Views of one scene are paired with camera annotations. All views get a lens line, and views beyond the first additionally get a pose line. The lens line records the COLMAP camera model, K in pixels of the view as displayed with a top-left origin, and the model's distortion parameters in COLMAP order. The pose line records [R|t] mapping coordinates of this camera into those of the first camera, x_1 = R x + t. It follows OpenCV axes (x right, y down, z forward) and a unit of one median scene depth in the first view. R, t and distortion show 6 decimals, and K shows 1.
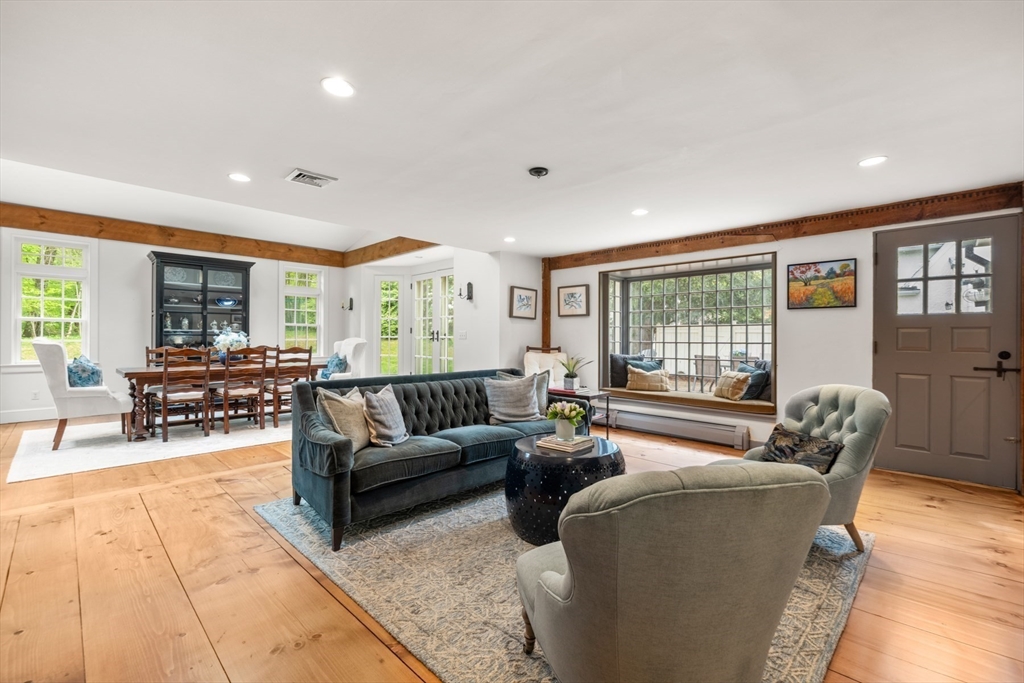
lens RADIAL K [[441.4, 0, 513.8], [0, 441.4, 344.6], [0, 0, 1]] dist [0.002517, 0.000453]
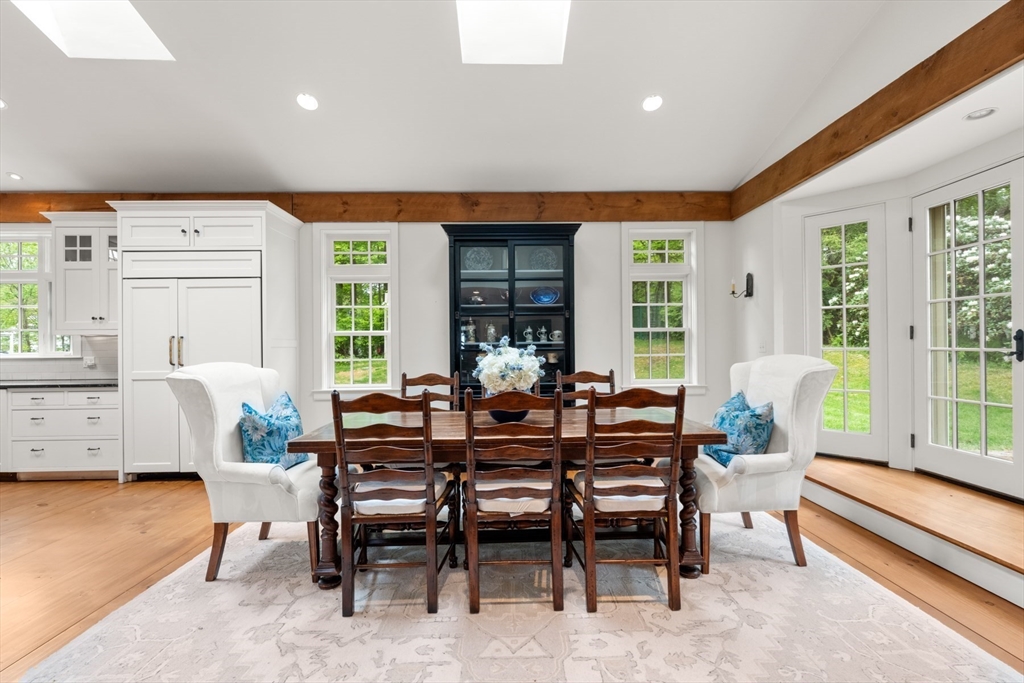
lens RADIAL K [[437.7, 0, 514.1], [0, 437.7, 344.8], [0, 0, 1]] dist [-0.000242, 0.000251]
pose [[0.715671, -0.016557, -0.698241, -0.251529], [0.004895, 0.999813, -0.018691, -0.016912], [0.698420, 0.009959, 0.715619, 0.532928]]
